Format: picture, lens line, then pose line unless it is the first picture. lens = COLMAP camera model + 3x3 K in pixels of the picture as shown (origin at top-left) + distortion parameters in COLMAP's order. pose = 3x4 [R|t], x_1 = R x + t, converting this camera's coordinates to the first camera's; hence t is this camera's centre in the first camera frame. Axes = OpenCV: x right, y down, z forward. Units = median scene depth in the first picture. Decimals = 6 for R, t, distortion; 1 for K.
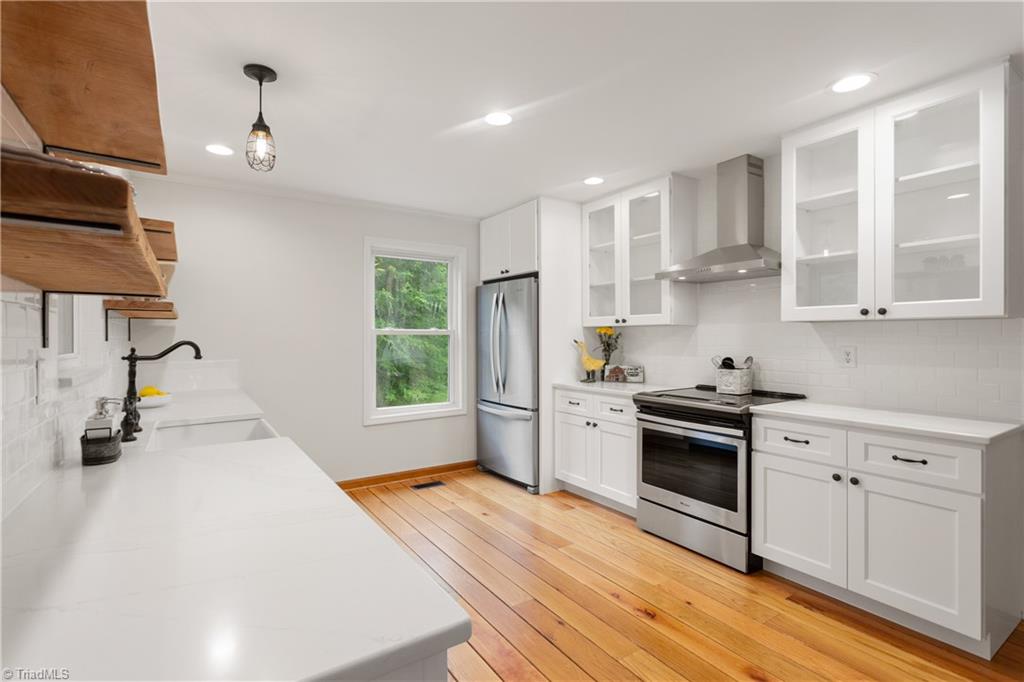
lens RADIAL K [[492.5, 0, 511.7], [0, 492.5, 339.1], [0, 0, 1]] dist [0.001242, 0.000874]
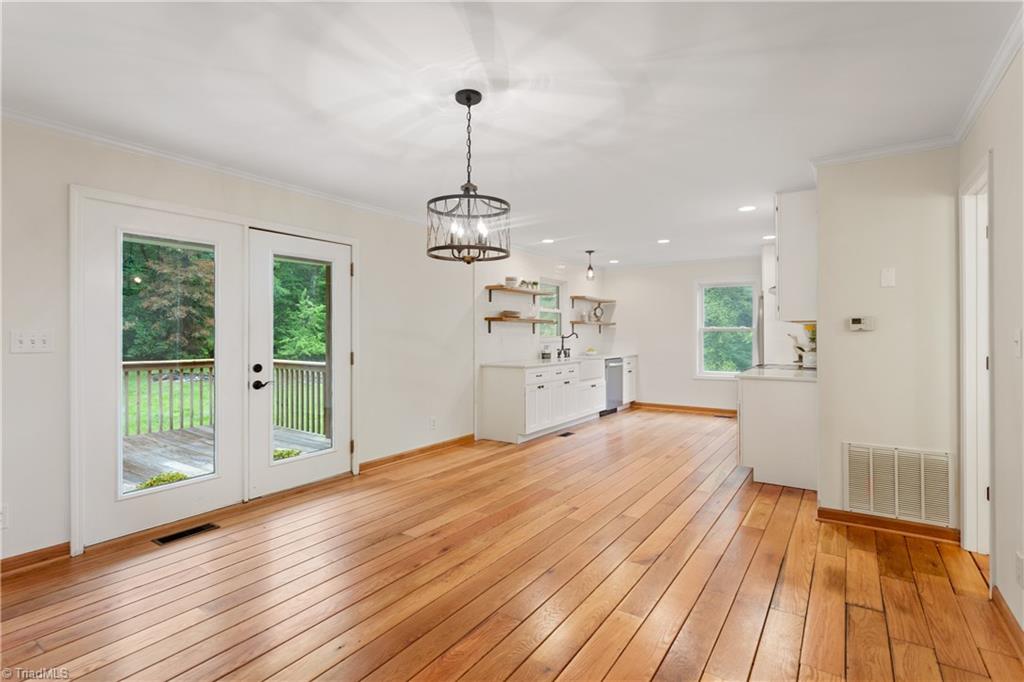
lens RADIAL K [[492.5, 0, 512.4], [0, 492.5, 335.7], [0, 0, 1]] dist [0.001242, 0.000874]
pose [[0.371464, 0.007096, -0.928420, 1.225854], [-0.005546, 0.999970, 0.005423, 0.003376], [0.928431, 0.003134, 0.371492, -0.366536]]
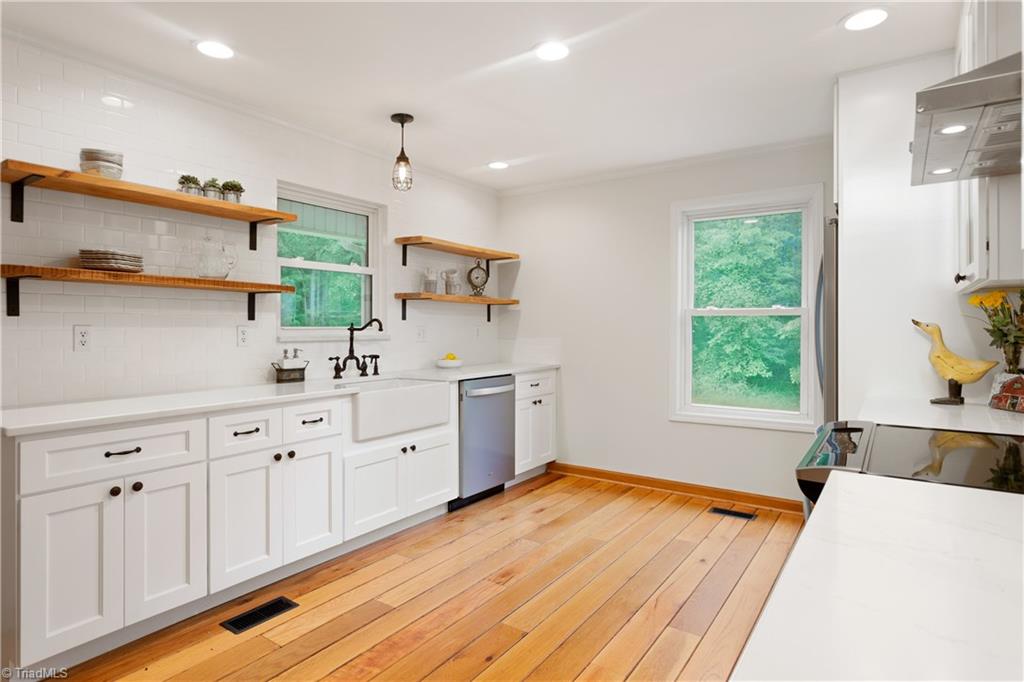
lens RADIAL K [[569.6, 0, 502.7], [0, 569.6, 324.2], [0, 0, 1]] dist [0.002871, 0.001220]
pose [[0.364311, 0.001454, -0.931276, 0.534830], [-0.007188, 0.999973, -0.001251, 0.009678], [0.931250, 0.007150, 0.364312, 0.360891]]
